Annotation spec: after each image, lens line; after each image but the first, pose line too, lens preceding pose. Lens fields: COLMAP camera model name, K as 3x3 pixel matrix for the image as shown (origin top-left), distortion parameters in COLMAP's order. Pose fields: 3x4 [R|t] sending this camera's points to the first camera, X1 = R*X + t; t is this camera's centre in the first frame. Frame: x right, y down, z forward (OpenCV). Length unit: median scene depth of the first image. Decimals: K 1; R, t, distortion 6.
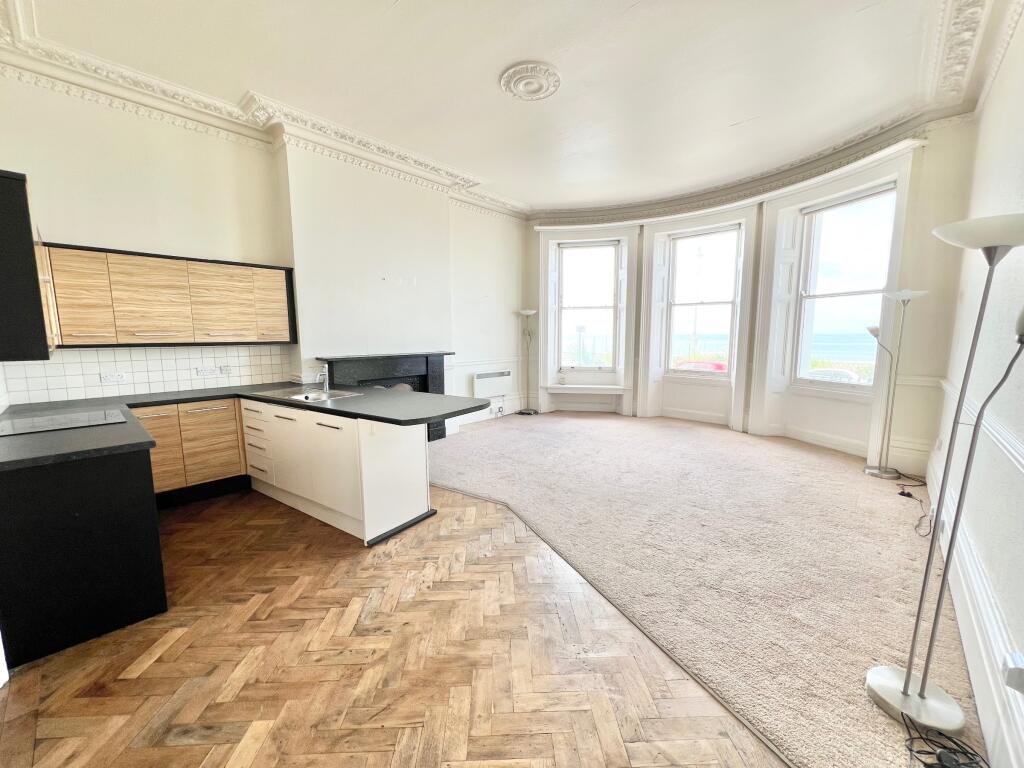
lens RADIAL K [[410.0, 0, 512.0], [0, 410.0, 384.0], [0, 0, 1]] dist [-0.001306, 0.000081]
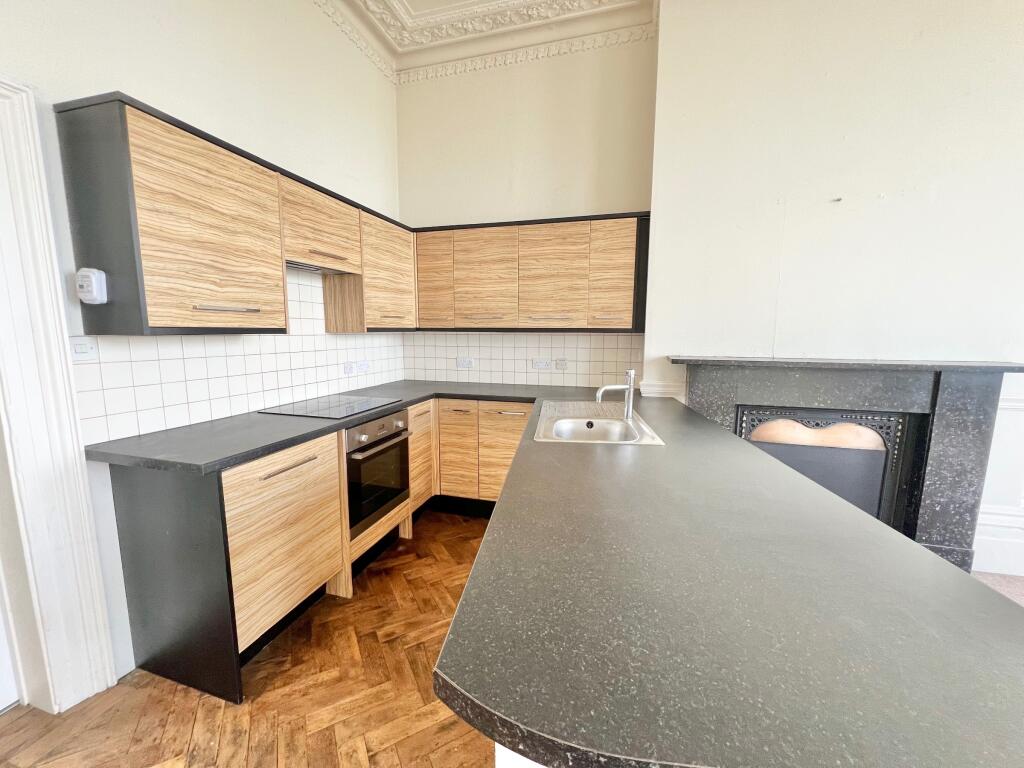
lens RADIAL K [[410.0, 0, 512.0], [0, 410.0, 384.0], [0, 0, 1]] dist [-0.001306, 0.000081]
pose [[0.448679, 0.126819, -0.884649, -0.032666], [-0.115629, 0.989798, 0.083247, -0.038026], [0.886181, 0.064940, 0.458765, 0.413555]]
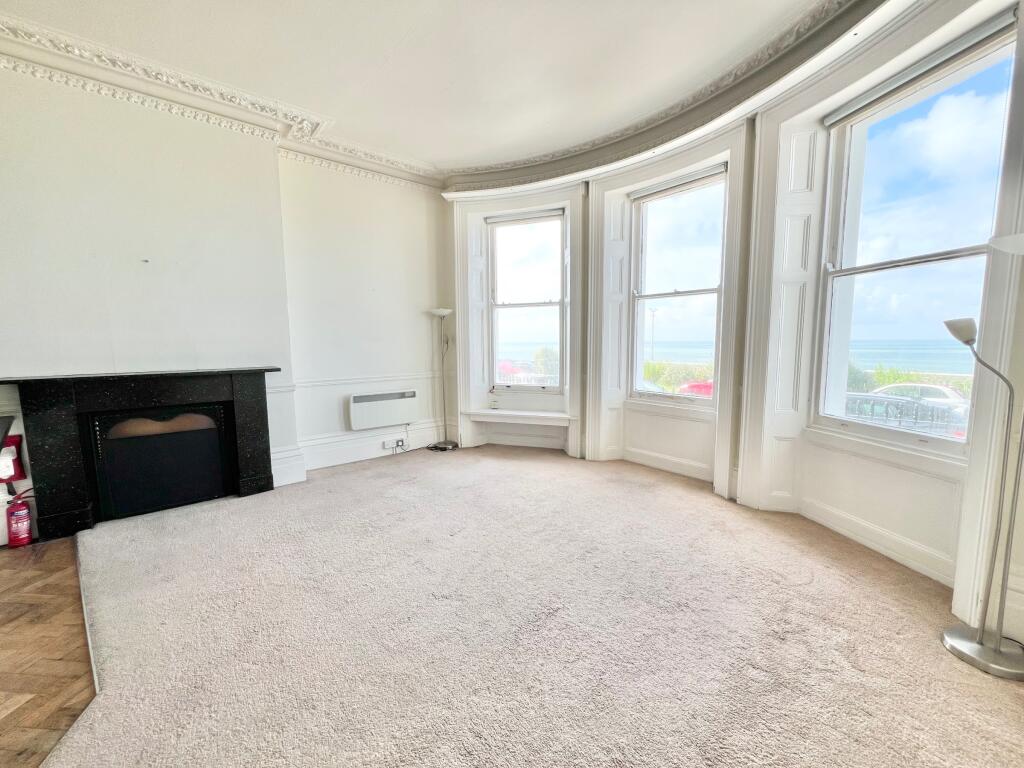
lens RADIAL K [[408.9, 0, 513.3], [0, 408.9, 384.6], [0, 0, 1]] dist [-0.001328, -0.000124]
pose [[0.991446, 0.008656, -0.130232, 0.335563], [-0.010796, 0.999818, -0.015738, -0.042707], [0.130073, 0.017010, 0.991359, 0.366882]]
